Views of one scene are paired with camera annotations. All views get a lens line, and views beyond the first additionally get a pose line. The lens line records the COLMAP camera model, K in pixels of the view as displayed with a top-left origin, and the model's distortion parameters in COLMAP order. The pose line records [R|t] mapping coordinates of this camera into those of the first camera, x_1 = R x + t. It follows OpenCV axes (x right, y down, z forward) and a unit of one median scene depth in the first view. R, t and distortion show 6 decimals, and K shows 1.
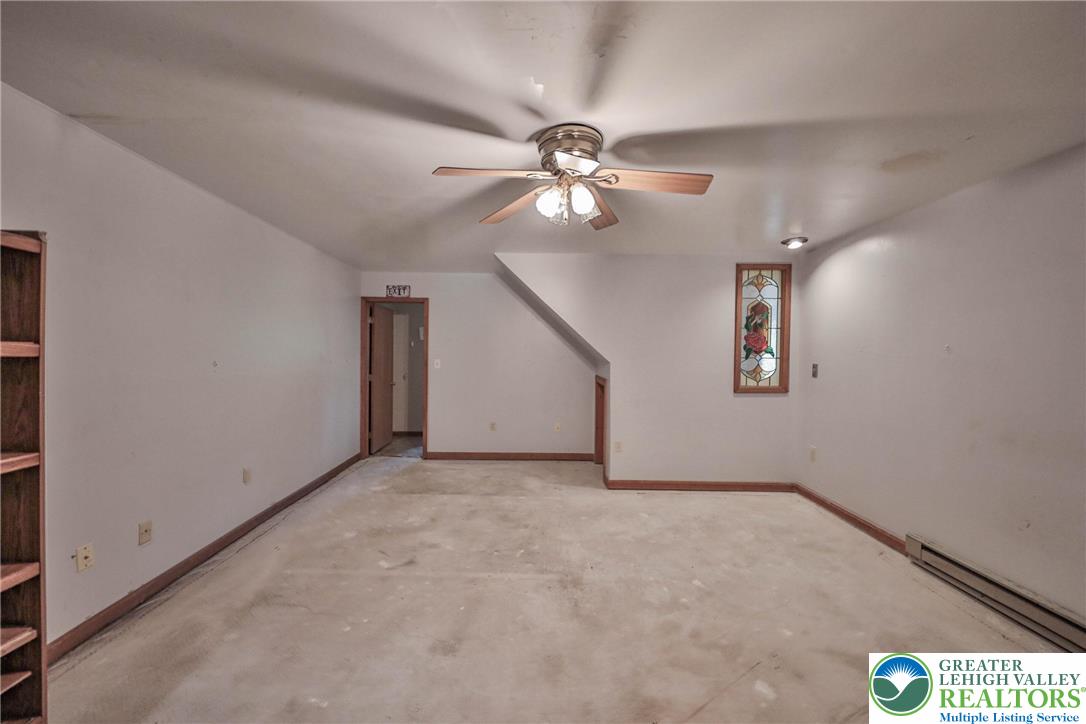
lens RADIAL K [[365.7, 0, 538.8], [0, 365.7, 358.5], [0, 0, 1]] dist [-0.001459, -0.000222]
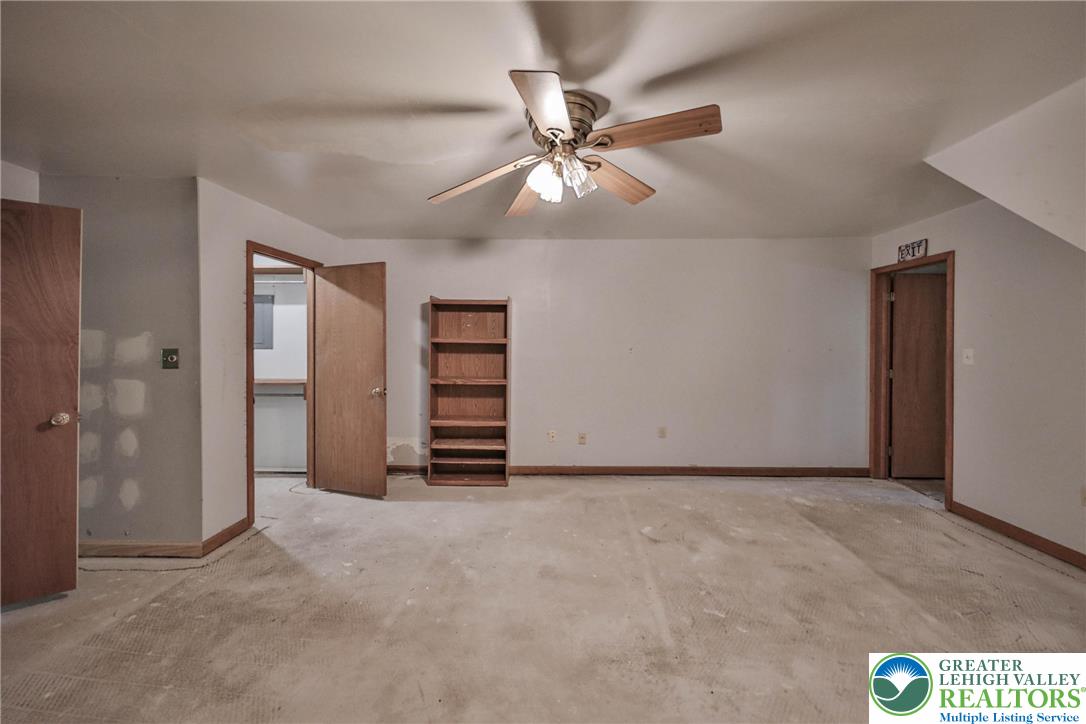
lens RADIAL K [[388.4, 0, 554.8], [0, 388.4, 344.6], [0, 0, 1]] dist [0.000961, -0.000107]
pose [[-0.006055, -0.004947, -0.999969, 0.485385], [-0.007847, 0.999957, -0.004899, 0.002568], [0.999951, 0.007817, -0.006094, 0.454192]]
